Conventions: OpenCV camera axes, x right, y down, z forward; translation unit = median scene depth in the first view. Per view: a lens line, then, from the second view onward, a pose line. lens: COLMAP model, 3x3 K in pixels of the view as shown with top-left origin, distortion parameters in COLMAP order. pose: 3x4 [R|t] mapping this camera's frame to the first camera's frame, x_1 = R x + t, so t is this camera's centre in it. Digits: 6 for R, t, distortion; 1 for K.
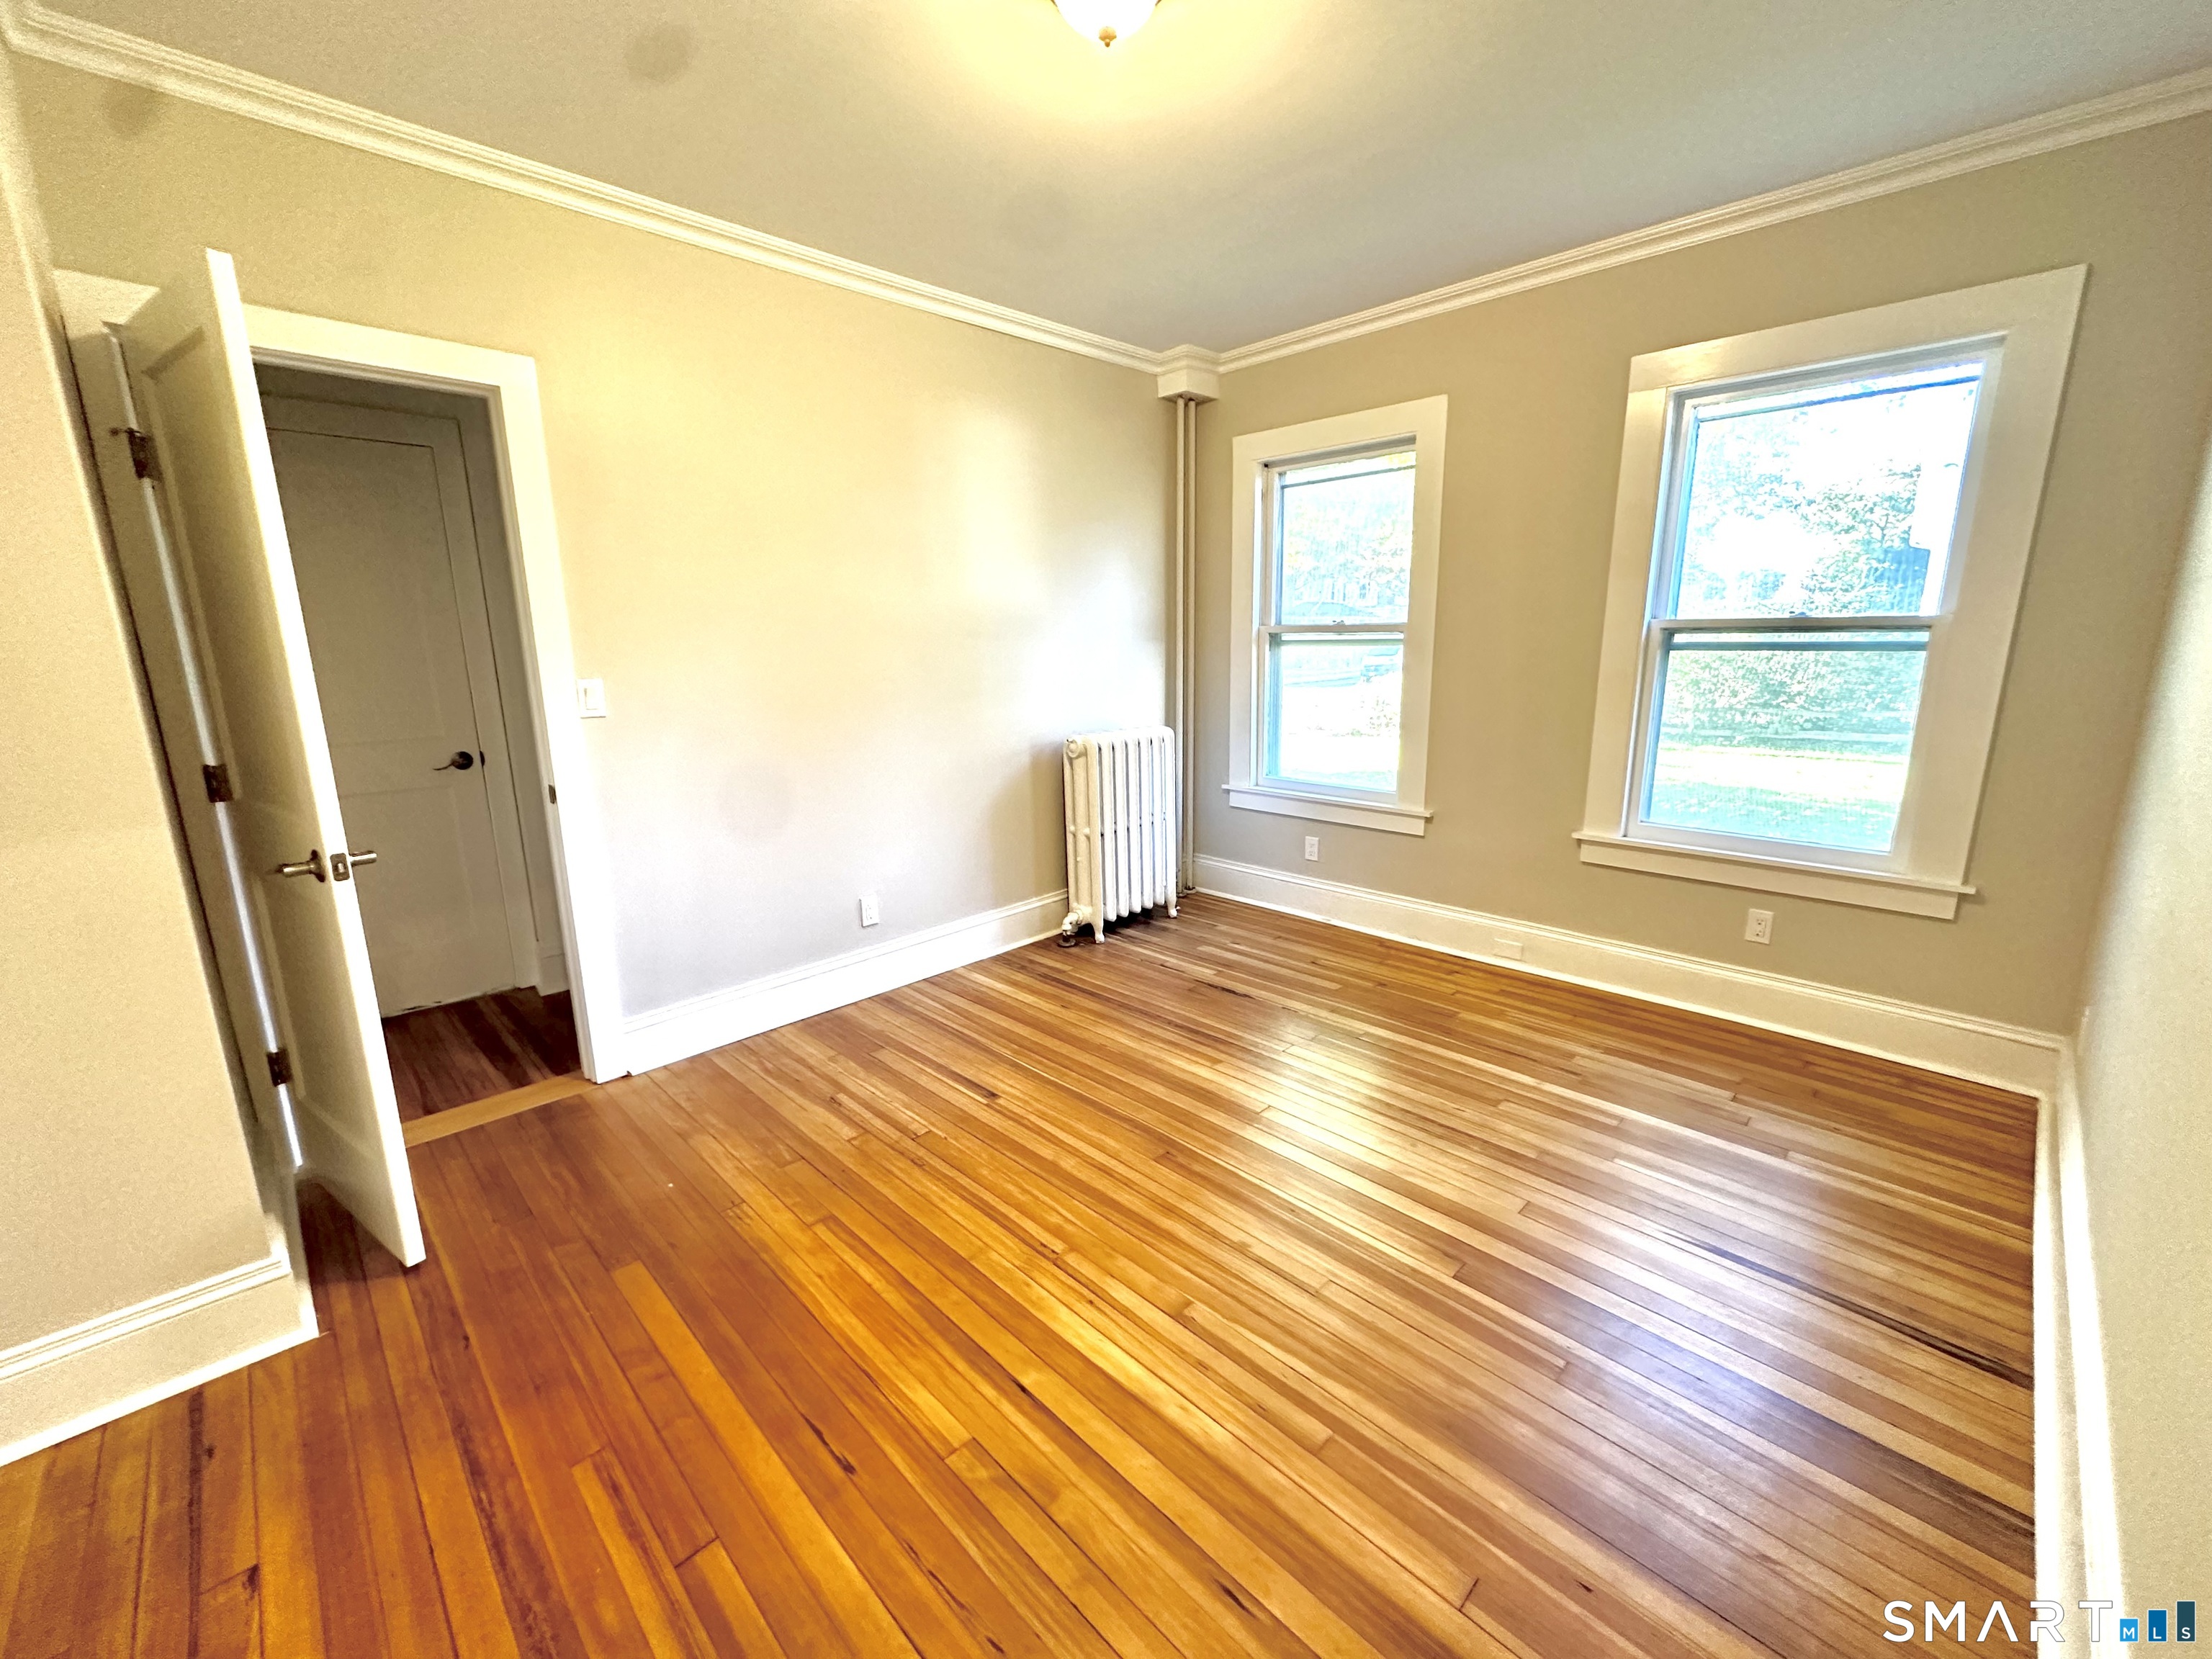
lens RADIAL K [[884.1, 0, 1100.7], [0, 884.1, 826.3], [0, 0, 1]] dist [-0.002204, 0.000727]
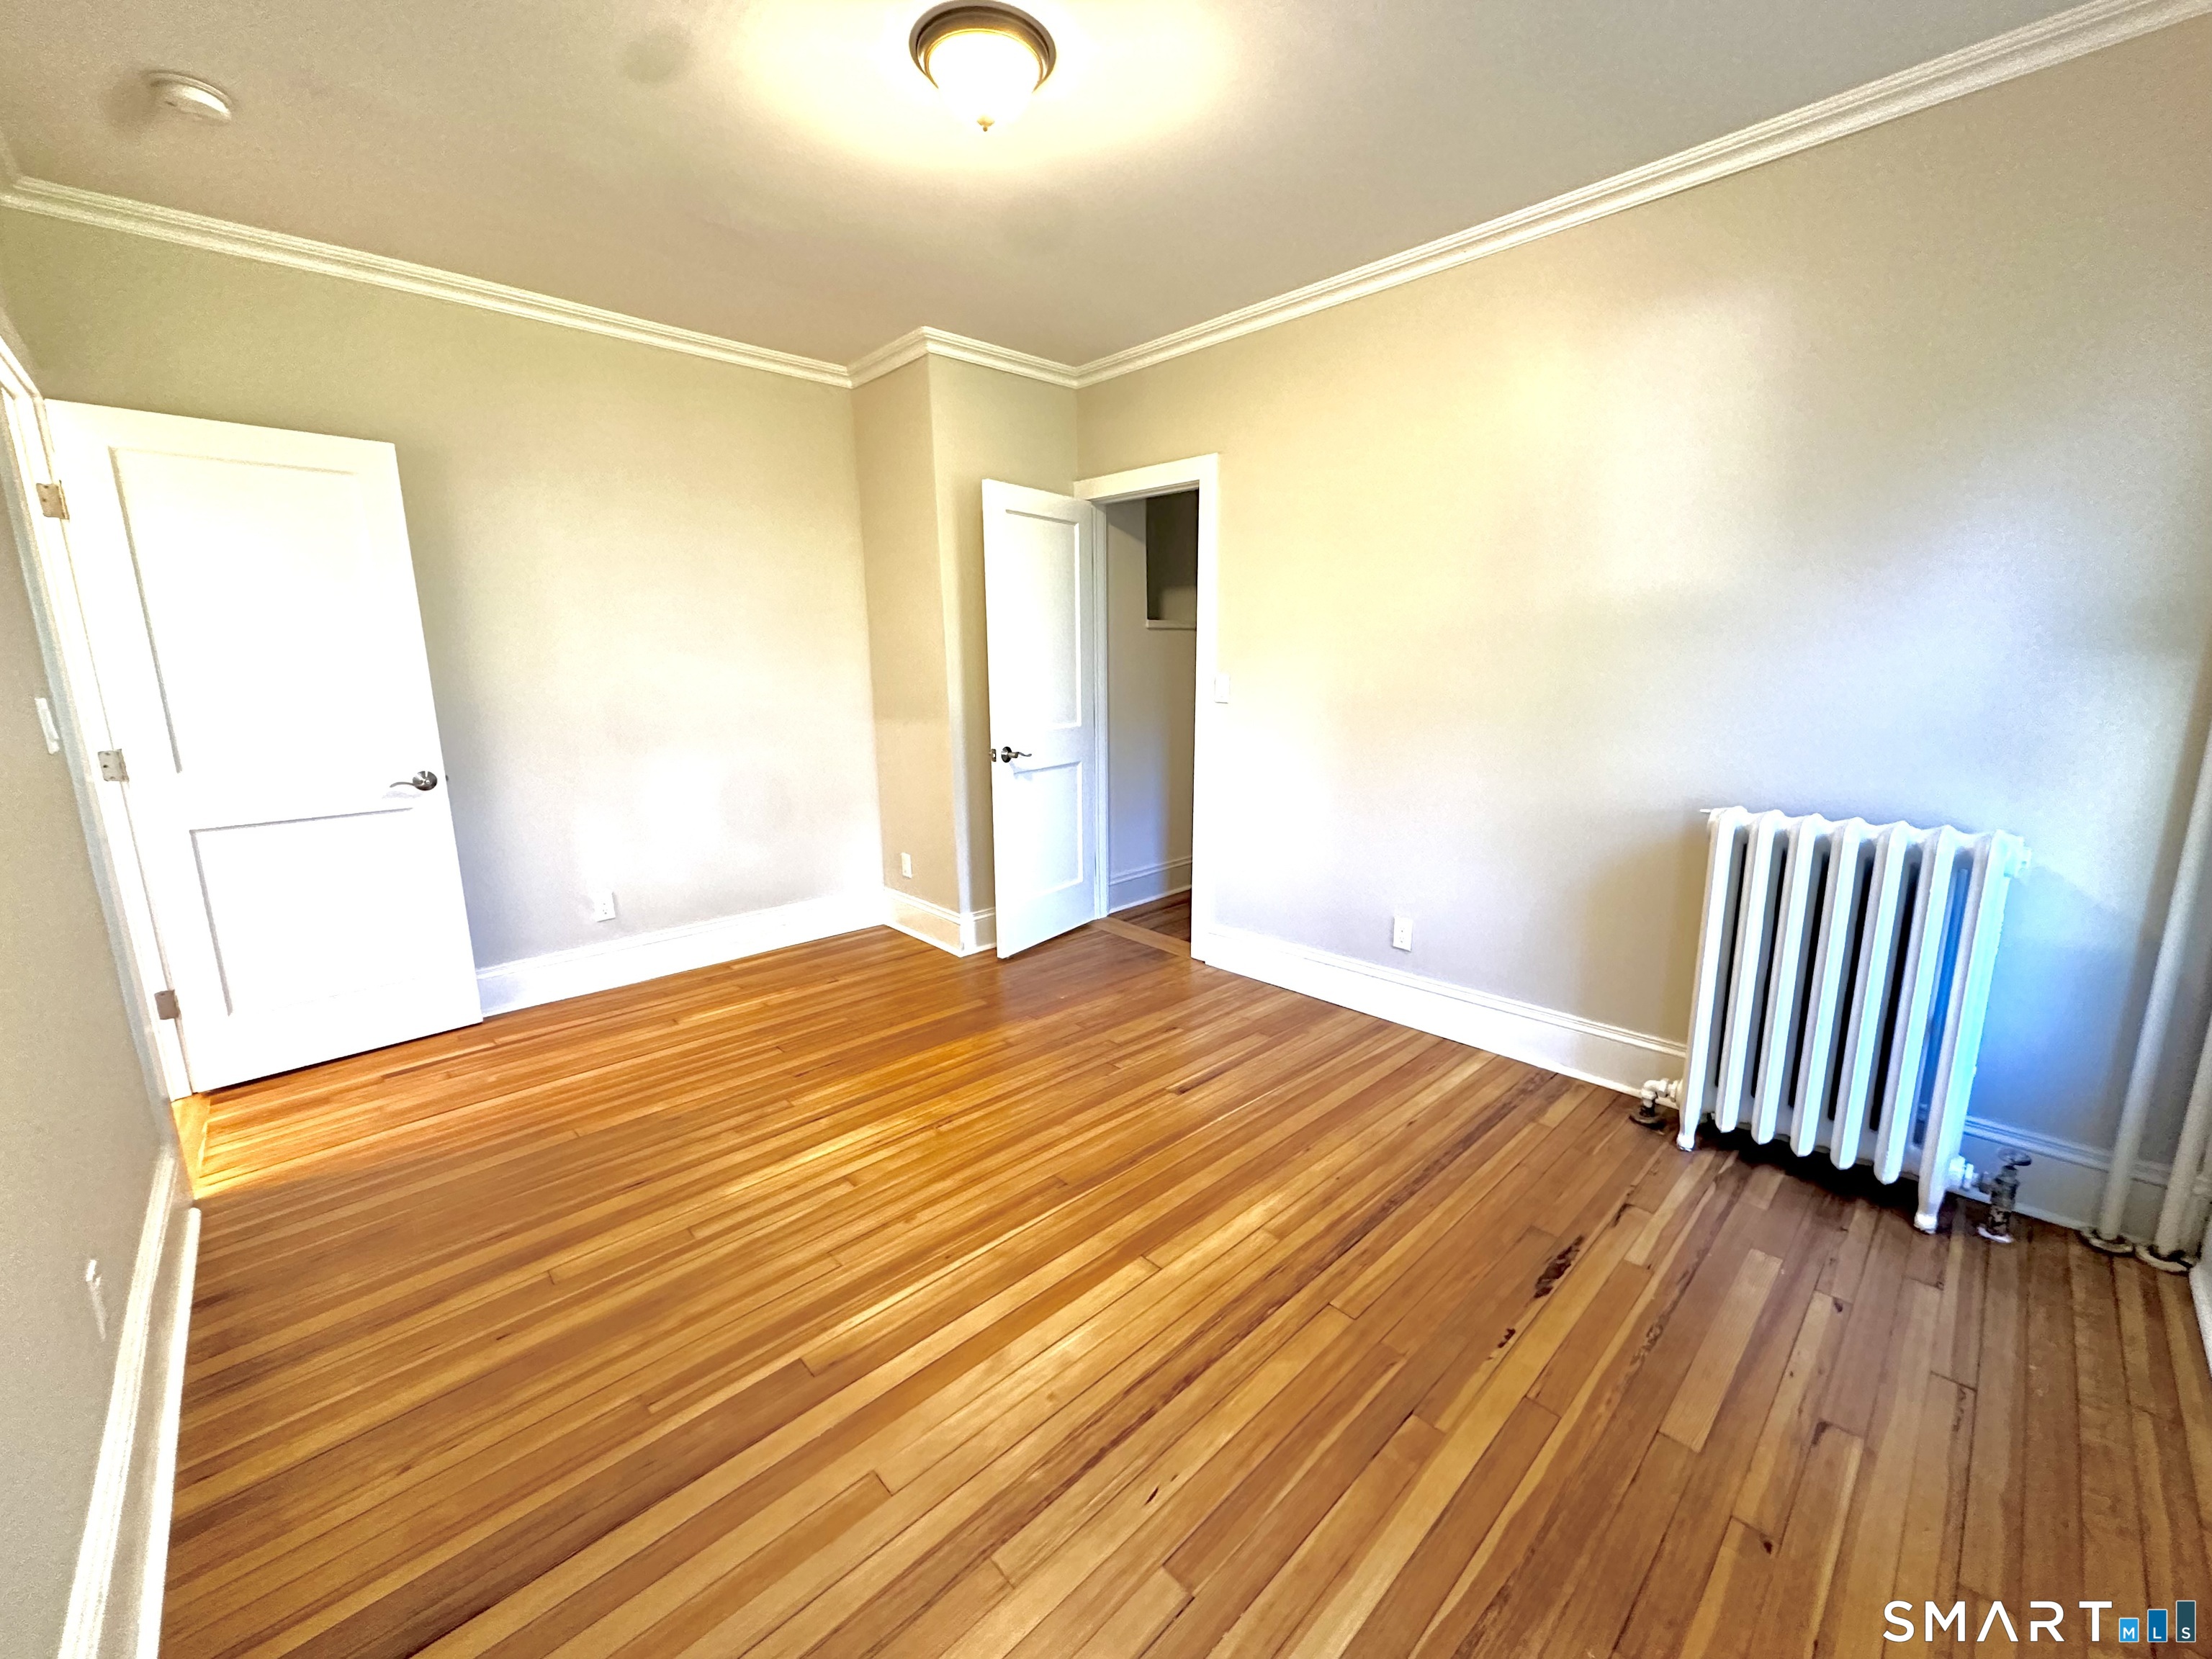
lens RADIAL K [[884.1, 0, 1113.4], [0, 884.1, 827.9], [0, 0, 1]] dist [-0.002204, 0.000727]
pose [[-0.010949, 0.207166, -0.978245, 0.696259], [-0.206025, 0.956845, 0.204940, -0.154114], [0.978485, 0.203787, 0.032205, 0.700799]]
